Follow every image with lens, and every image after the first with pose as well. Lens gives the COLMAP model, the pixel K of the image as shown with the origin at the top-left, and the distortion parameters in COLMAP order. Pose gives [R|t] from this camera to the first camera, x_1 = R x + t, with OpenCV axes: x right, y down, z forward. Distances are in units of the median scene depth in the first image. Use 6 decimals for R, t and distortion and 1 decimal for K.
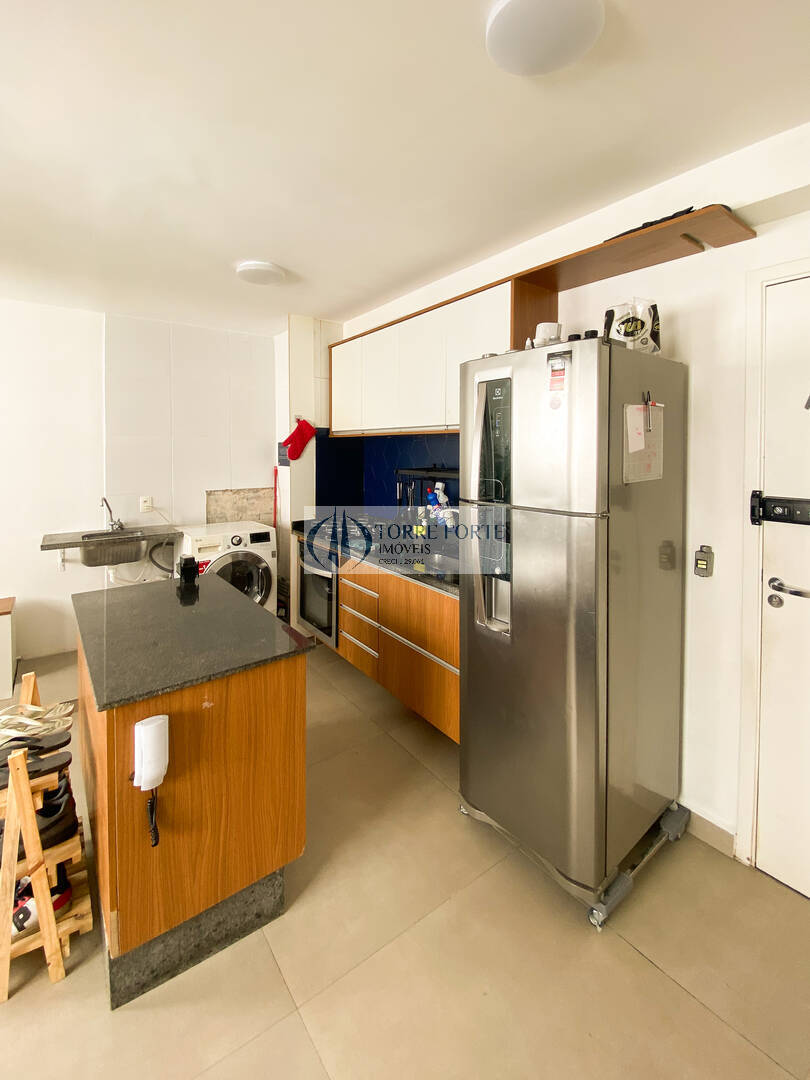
lens RADIAL K [[469.0, 0, 409.5], [0, 469.0, 462.8], [0, 0, 1]] dist [0.003054, -0.005945]
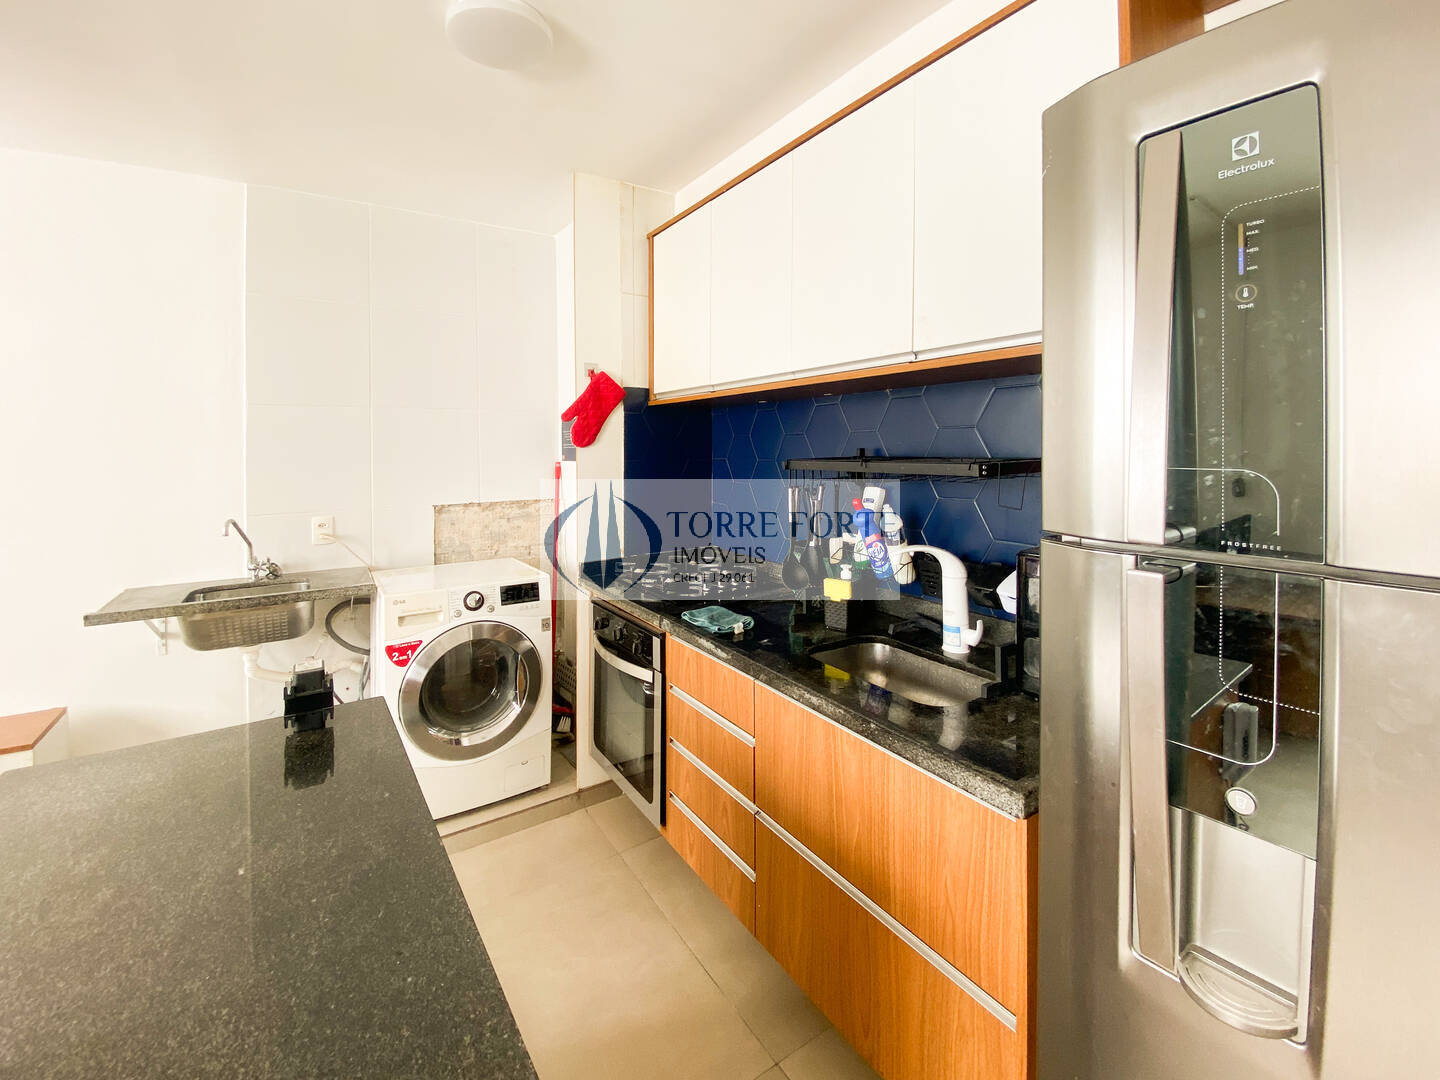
lens RADIAL K [[625.3, 0, 721.8], [0, 625.3, 441.3], [0, 0, 1]] dist [0.003054, -0.005945]
pose [[0.997992, -0.010539, -0.062458, -0.048034], [0.008253, 0.999291, -0.036735, 0.016451], [0.062801, 0.036145, 0.997371, 0.325758]]
